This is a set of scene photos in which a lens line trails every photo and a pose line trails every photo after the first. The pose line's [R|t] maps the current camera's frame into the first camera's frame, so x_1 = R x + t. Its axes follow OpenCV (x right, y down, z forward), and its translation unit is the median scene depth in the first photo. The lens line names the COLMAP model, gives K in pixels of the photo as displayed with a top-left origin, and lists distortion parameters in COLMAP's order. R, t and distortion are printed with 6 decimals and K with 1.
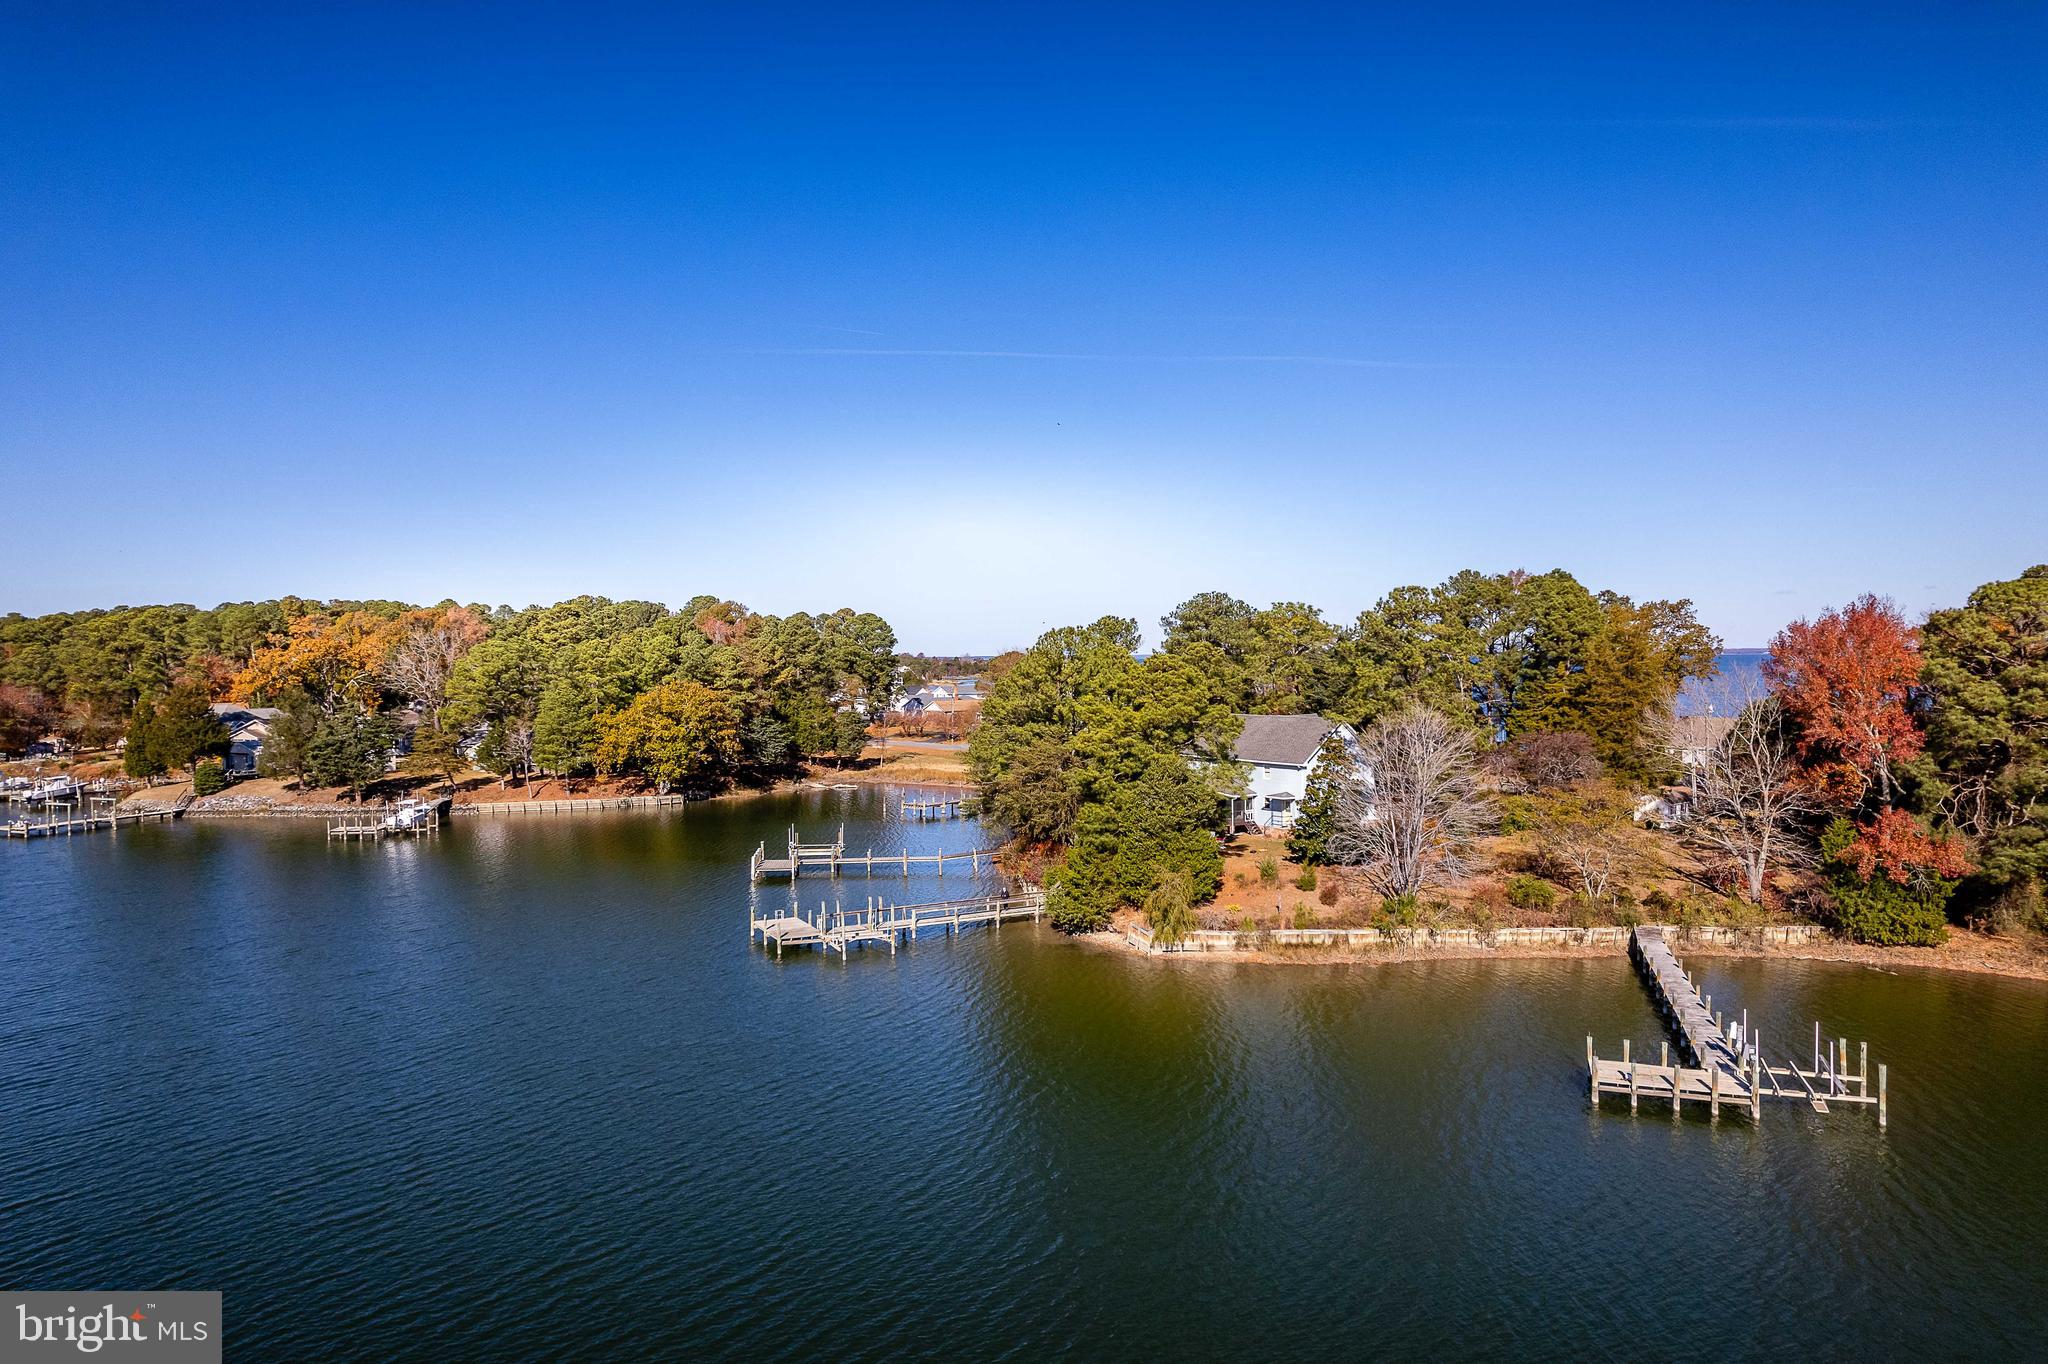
lens RADIAL K [[1315.4, 0, 1027.3], [0, 1315.4, 686.0], [0, 0, 1]] dist [-0.052061, 0.054175]
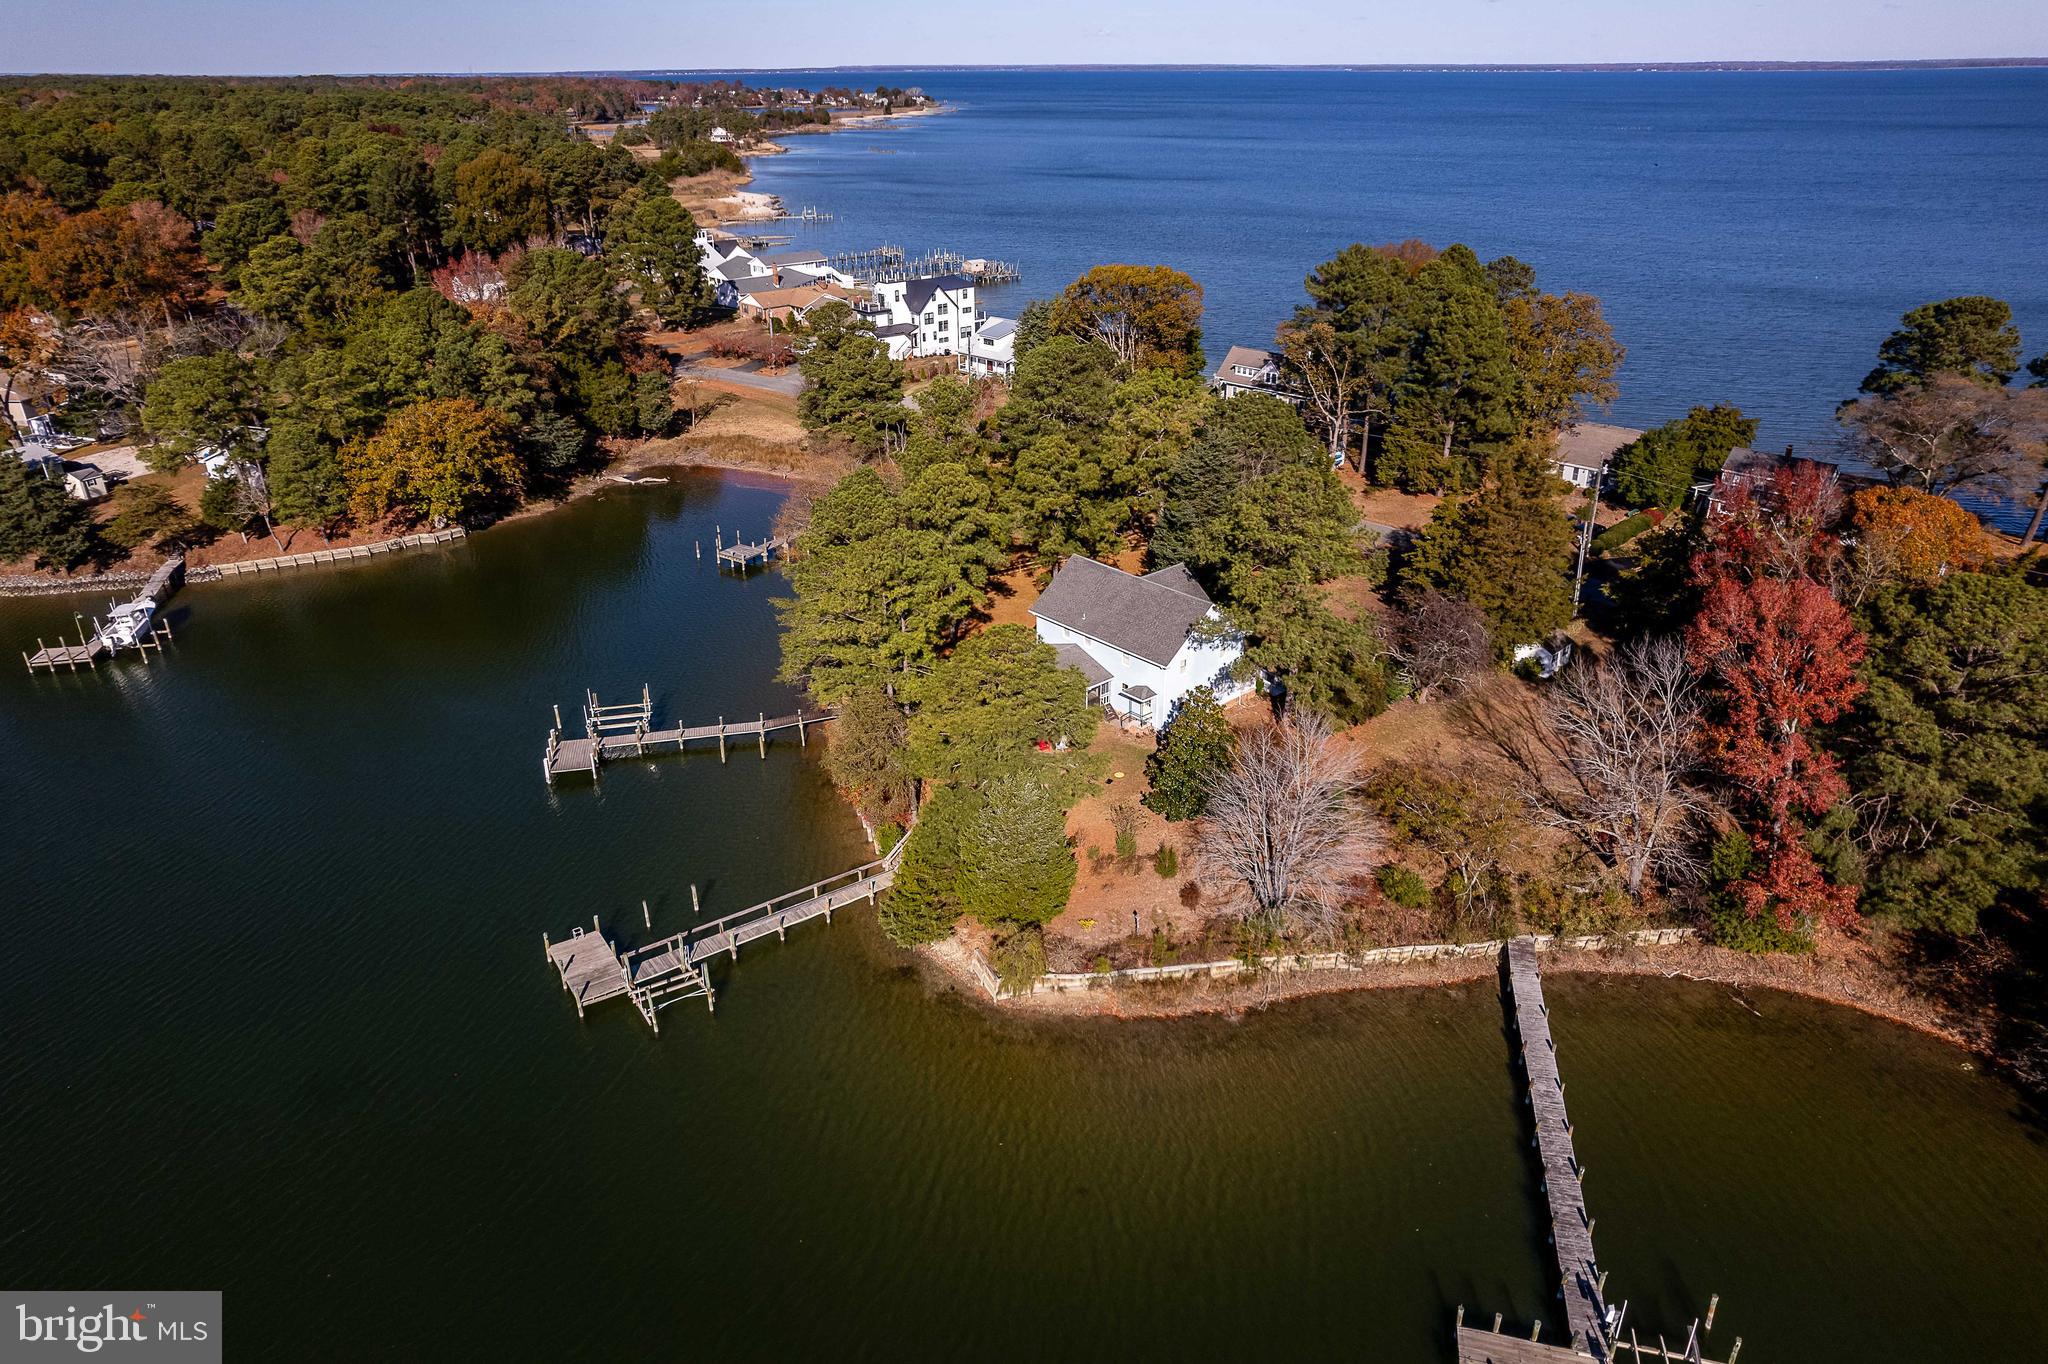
lens RADIAL K [[1315.4, 0, 1022.0], [0, 1315.4, 675.6], [0, 0, 1]] dist [-0.052061, 0.054175]
pose [[0.993535, -0.047234, 0.103230, 0.018720], [0.000724, 0.911949, 0.410304, -0.258927], [-0.113520, -0.407576, 0.906088, 0.178071]]
